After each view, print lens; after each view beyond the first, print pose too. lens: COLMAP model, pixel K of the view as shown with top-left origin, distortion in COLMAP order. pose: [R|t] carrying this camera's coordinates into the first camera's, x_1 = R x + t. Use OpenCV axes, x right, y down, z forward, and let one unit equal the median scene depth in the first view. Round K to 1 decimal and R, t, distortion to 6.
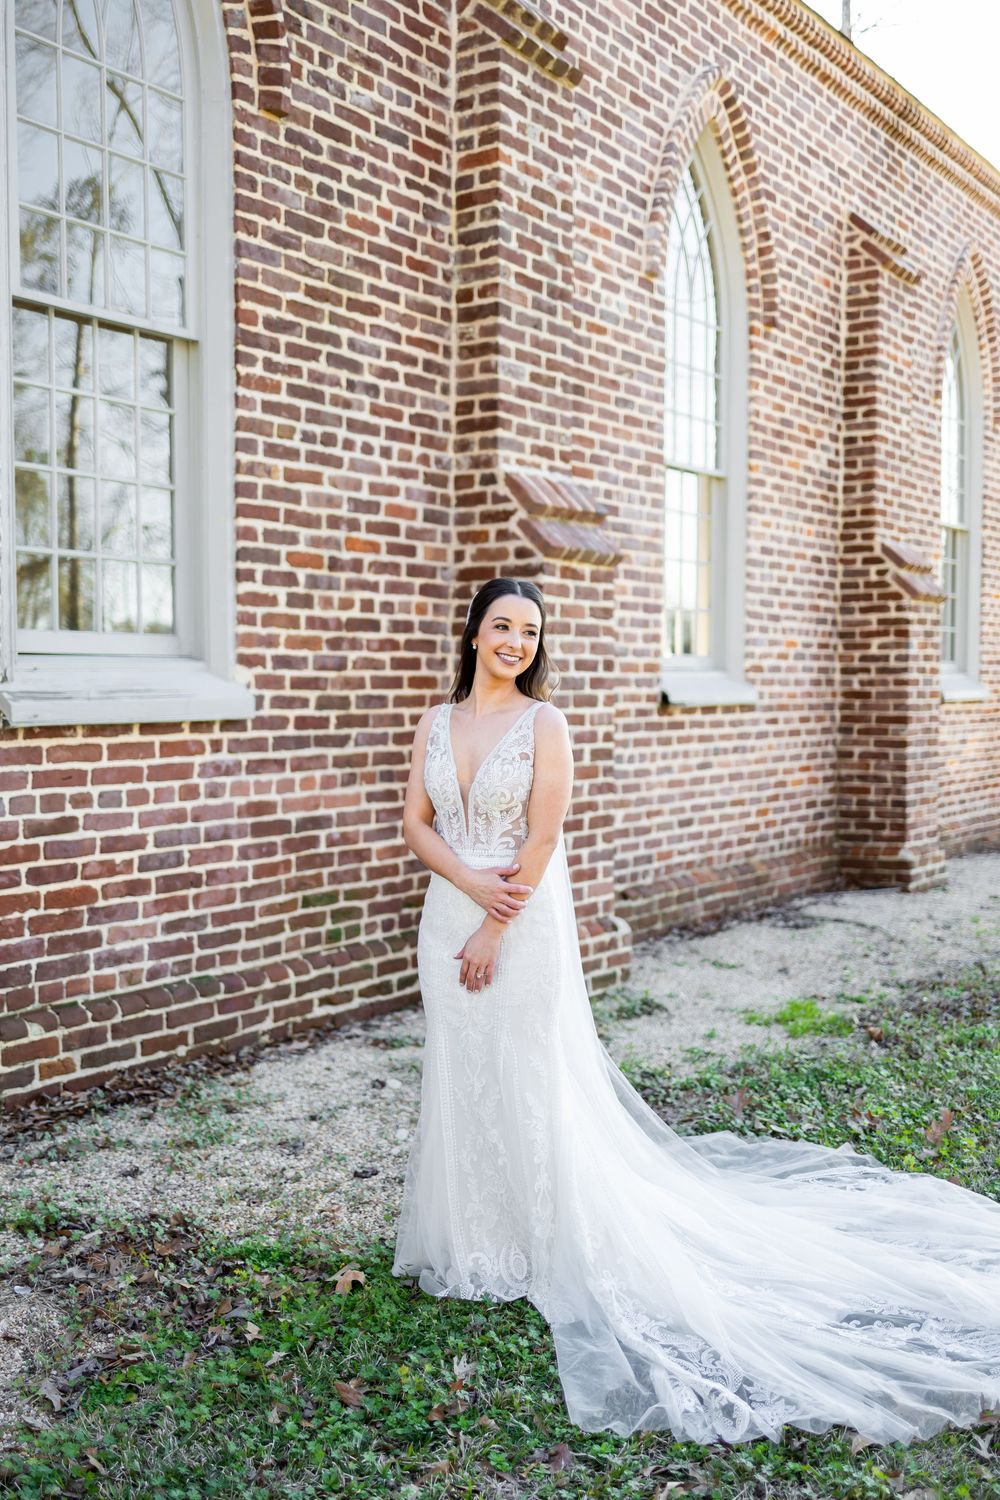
lens RADIAL K [[1538.1, 0, 495.2], [0, 1538.1, 745.8], [0, 0, 1]] dist [0.024493, -0.015788]
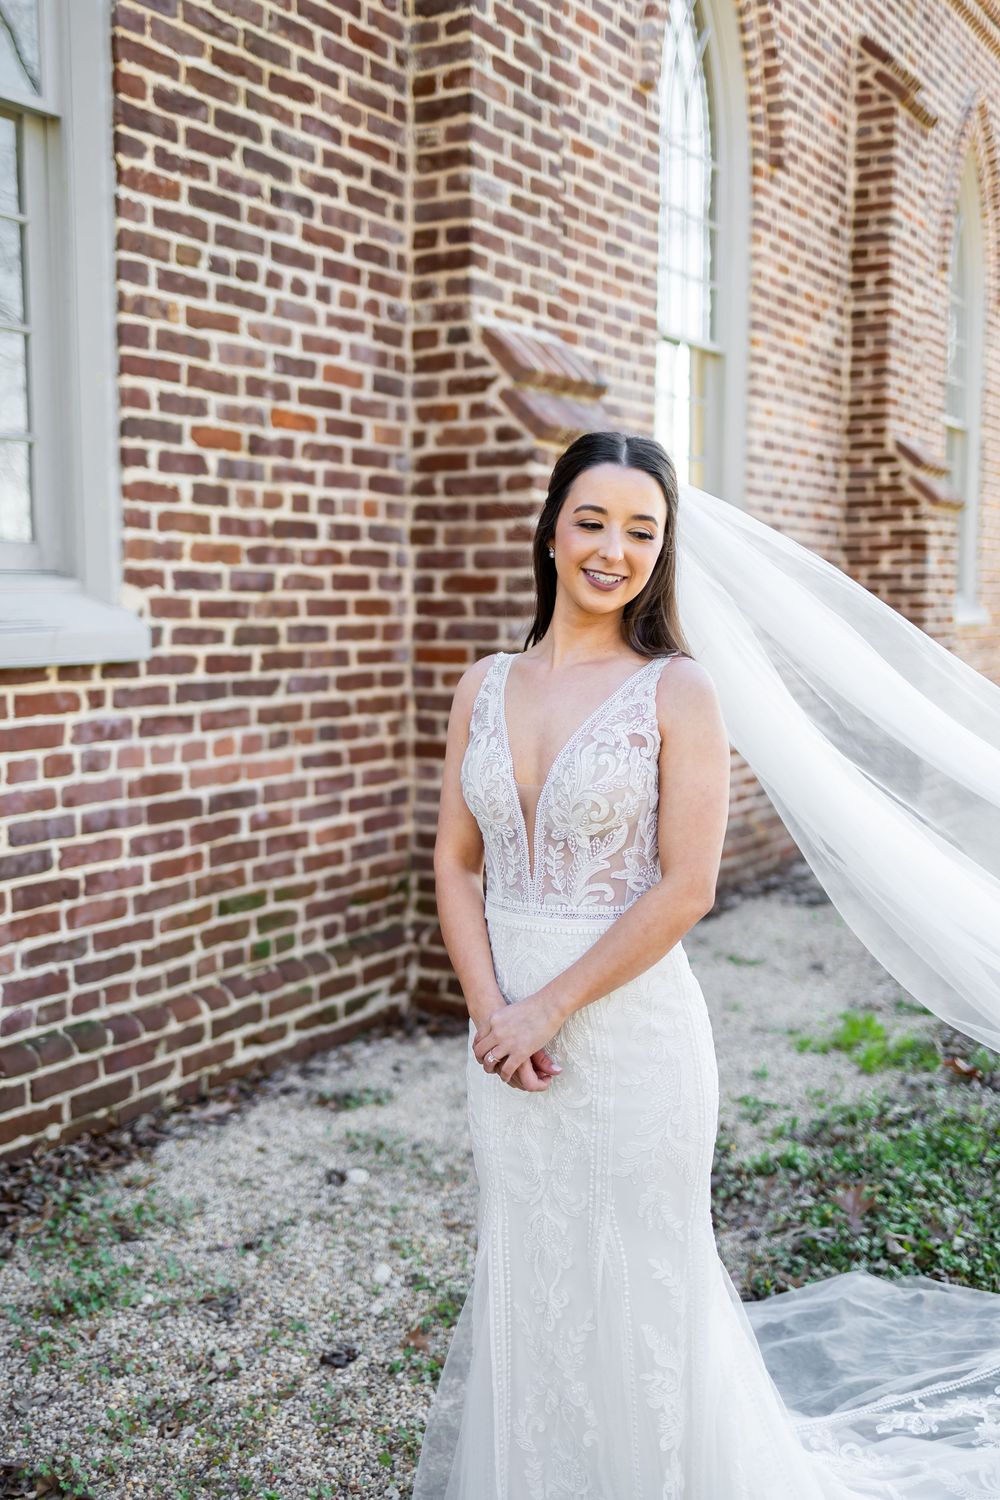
lens RADIAL K [[1538.1, 0, 495.2], [0, 1538.1, 745.8], [0, 0, 1]] dist [0.024493, -0.015788]
pose [[0.996958, -0.005502, 0.077752, -0.048665], [0.001295, 0.998537, 0.054059, -0.014940], [-0.077935, -0.053794, 0.995506, 0.253967]]
